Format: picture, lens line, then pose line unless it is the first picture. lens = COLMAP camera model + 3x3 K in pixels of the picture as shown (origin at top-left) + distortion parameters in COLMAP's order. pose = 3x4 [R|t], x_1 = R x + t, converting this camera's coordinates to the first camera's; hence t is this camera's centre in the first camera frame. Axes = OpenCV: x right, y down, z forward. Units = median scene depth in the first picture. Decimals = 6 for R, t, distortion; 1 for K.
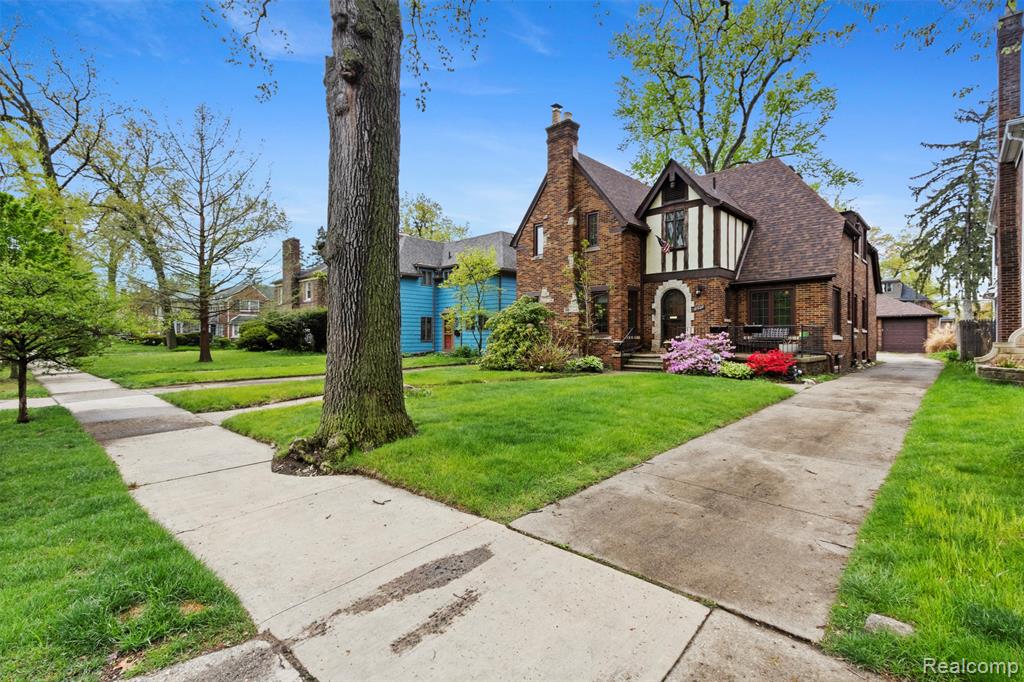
lens RADIAL K [[488.9, 0, 484.6], [0, 488.9, 337.1], [0, 0, 1]] dist [0.002759, 0.000588]
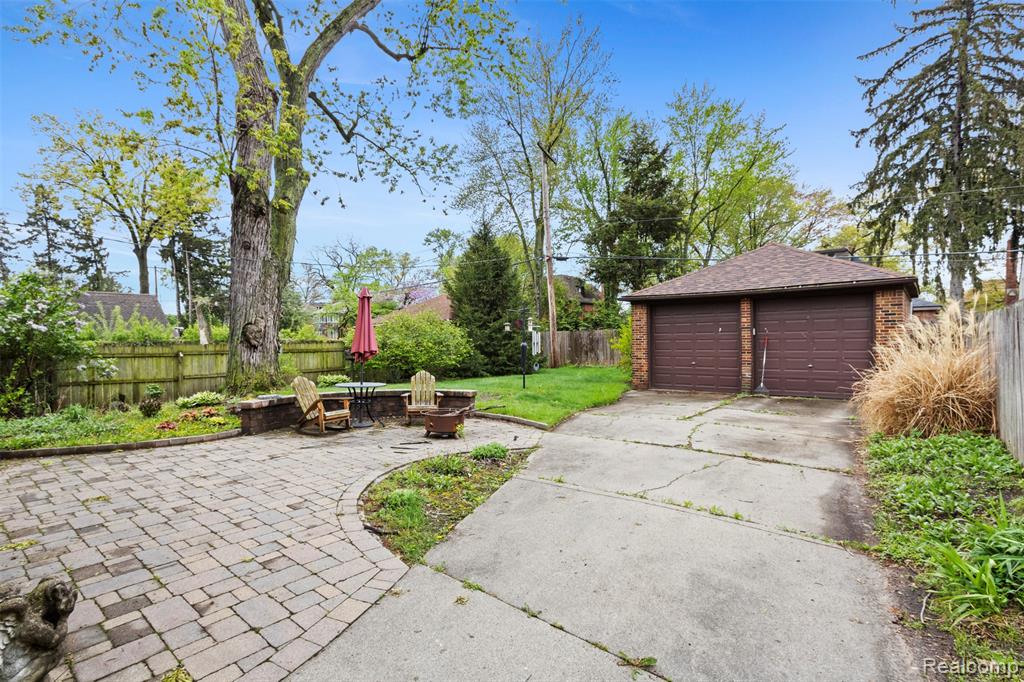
lens RADIAL K [[488.9, 0, 513.8], [0, 488.9, 340.7], [0, 0, 1]] dist [0.002759, 0.000588]
pose [[0.997256, -0.006722, 0.073731, 0.433966], [0.006246, 0.999958, 0.006686, -0.007951], [-0.073772, -0.006208, 0.997256, 0.471690]]
